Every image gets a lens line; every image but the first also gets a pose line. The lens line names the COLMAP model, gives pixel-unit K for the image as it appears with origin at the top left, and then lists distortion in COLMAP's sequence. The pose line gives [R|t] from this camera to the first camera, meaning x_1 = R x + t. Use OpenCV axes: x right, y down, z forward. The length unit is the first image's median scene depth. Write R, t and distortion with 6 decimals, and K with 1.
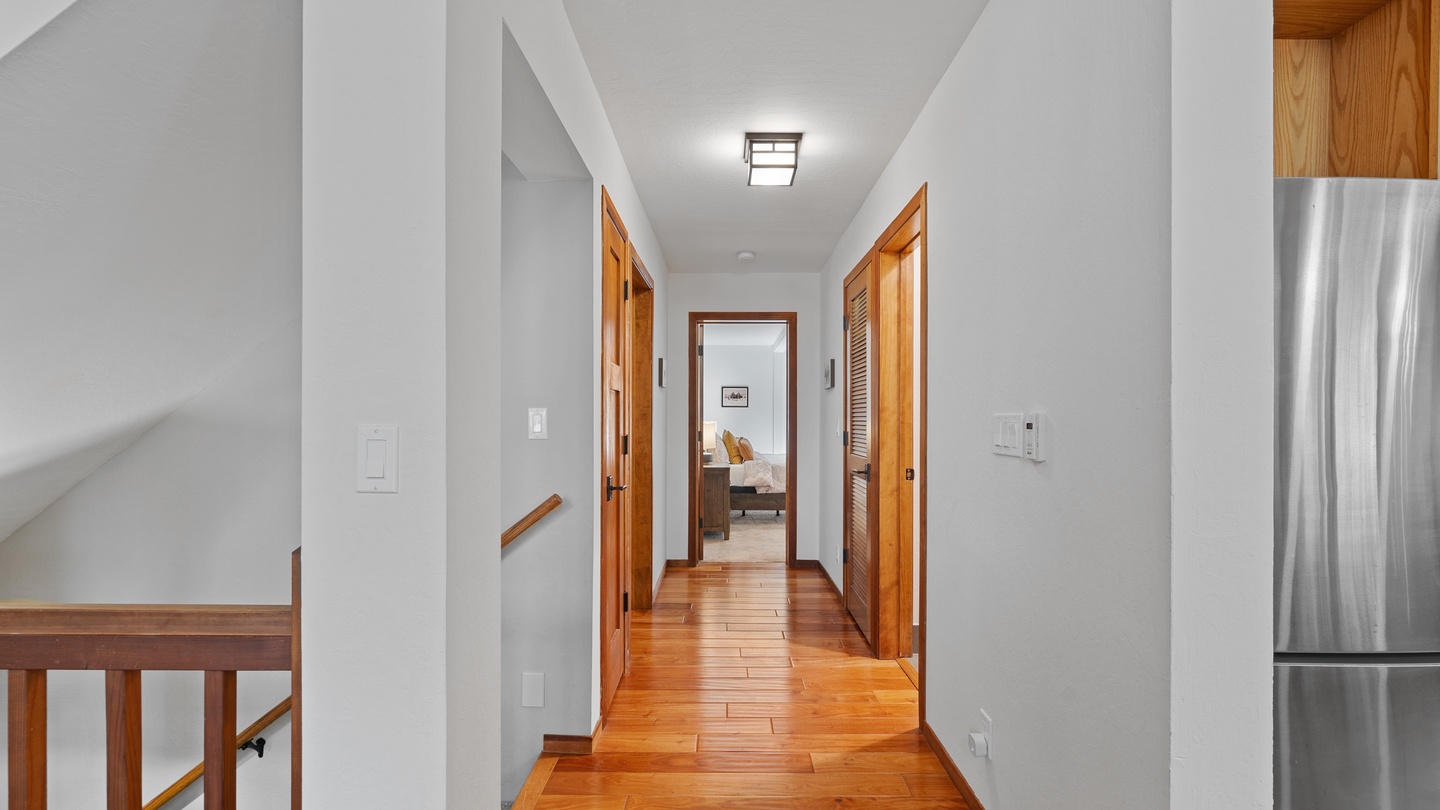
lens RADIAL K [[619.4, 0, 716.9], [0, 619.4, 411.8], [0, 0, 1]] dist [-0.000825, -0.000065]
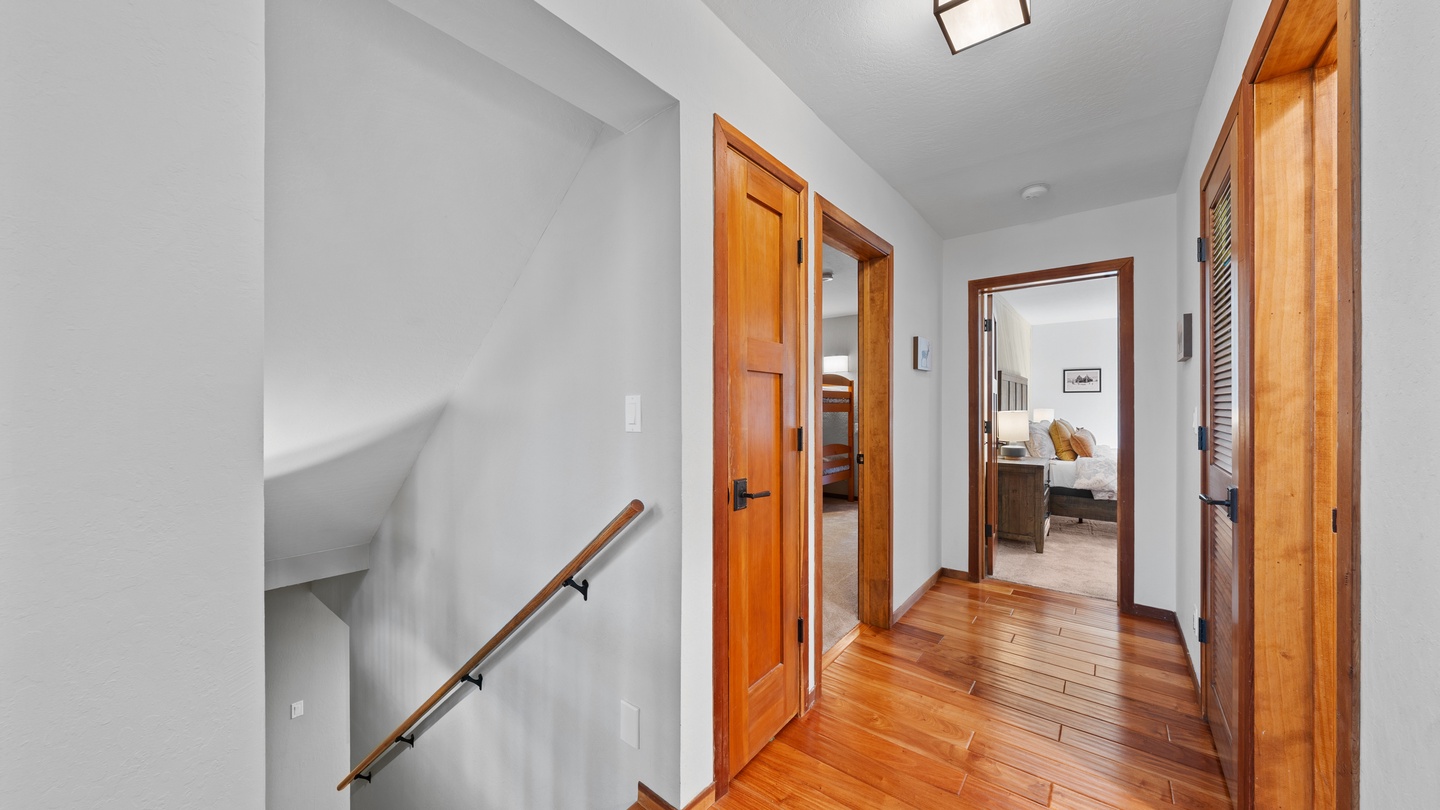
lens RADIAL K [[498.4, 0, 718.5], [0, 498.4, 404.1], [0, 0, 1]] dist [-0.000818, -0.000103]
pose [[0.787047, -0.006326, -0.616861, 0.132516], [0.010310, 0.999943, 0.002899, 0.002910], [0.616807, -0.008642, 0.787067, 0.314080]]
